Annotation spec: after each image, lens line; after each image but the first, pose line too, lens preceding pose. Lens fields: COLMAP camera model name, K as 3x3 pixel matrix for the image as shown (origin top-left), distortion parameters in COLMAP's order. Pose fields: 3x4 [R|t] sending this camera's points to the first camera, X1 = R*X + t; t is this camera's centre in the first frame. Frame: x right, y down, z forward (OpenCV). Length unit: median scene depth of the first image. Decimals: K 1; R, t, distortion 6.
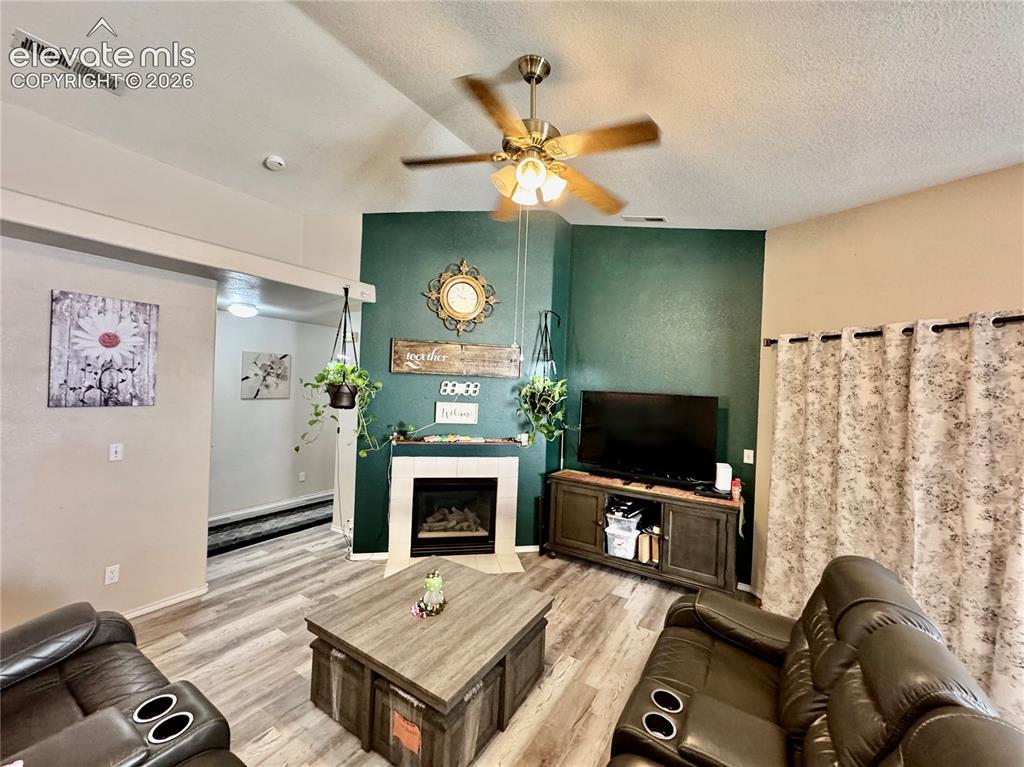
lens RADIAL K [[410.0, 0, 507.9], [0, 410.0, 383.2], [0, 0, 1]] dist [-0.004704, 0.000845]
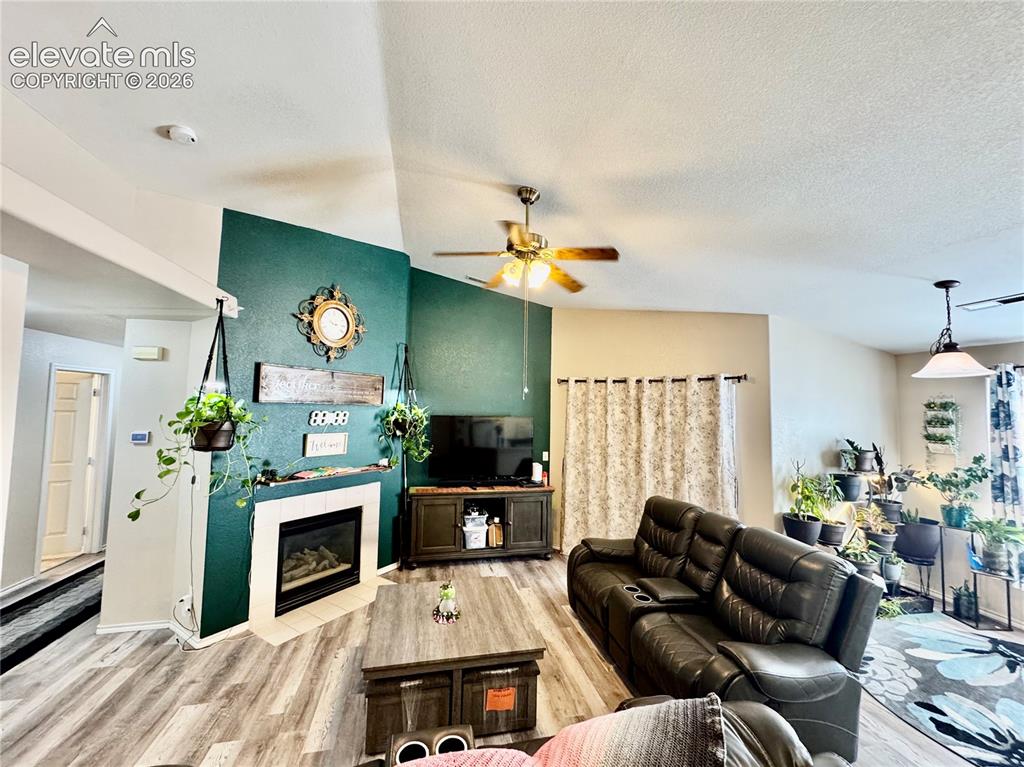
lens RADIAL K [[410.0, 0, 511.6], [0, 410.0, 382.3], [0, 0, 1]] dist [-0.004704, 0.000845]
pose [[0.700980, 0.019837, 0.712905, -0.533416], [0.006560, 0.999391, -0.034259, -0.037261], [-0.713151, 0.028692, 0.700423, 0.031362]]
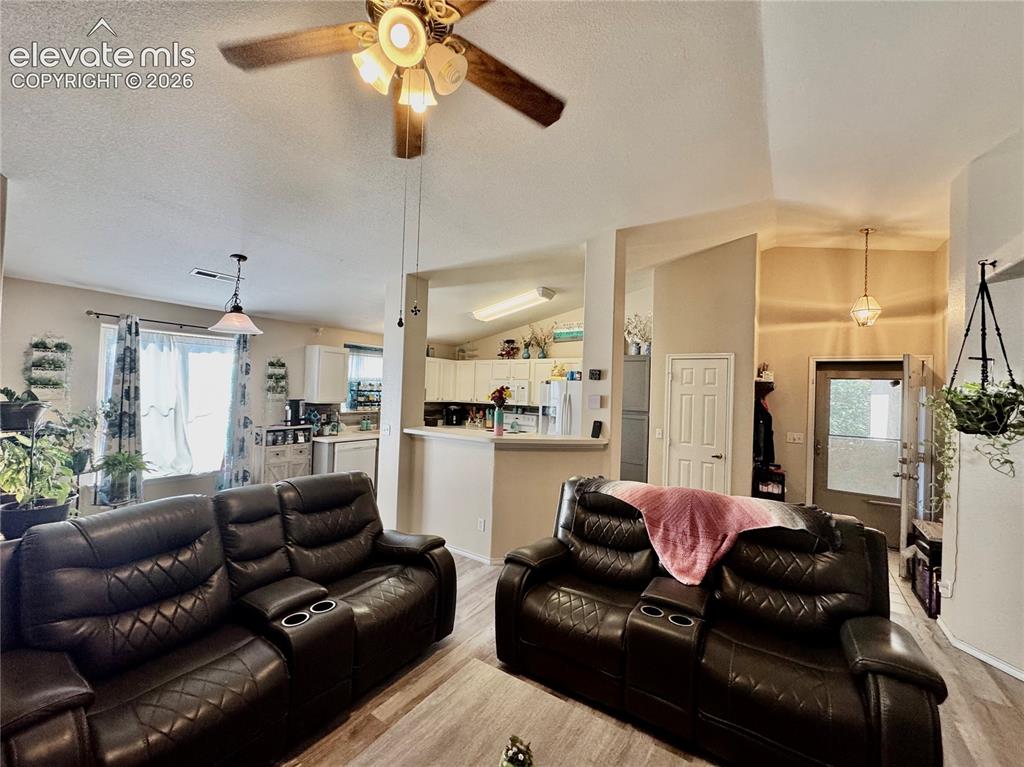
lens RADIAL K [[410.0, 0, 510.3], [0, 410.0, 385.8], [0, 0, 1]] dist [-0.004704, 0.000845]
pose [[-0.997093, -0.073497, 0.020078, -0.092651], [-0.073764, 0.997193, -0.012861, 0.019346], [-0.019076, -0.014304, -0.999716, 0.902696]]
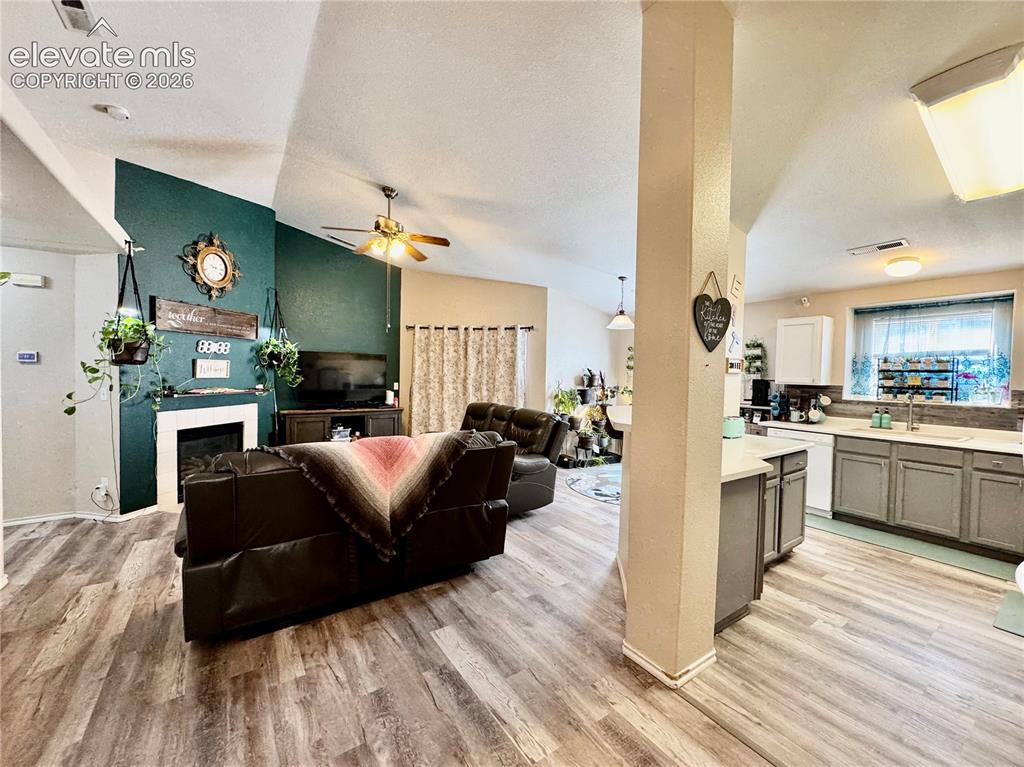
lens RADIAL K [[410.0, 0, 512.1], [0, 410.0, 382.9], [0, 0, 1]] dist [-0.004704, 0.000845]
pose [[0.384488, -0.057063, 0.921365, -0.909306], [-0.009218, 0.997801, 0.065643, 0.031218], [-0.923084, -0.033732, 0.383116, -0.221402]]
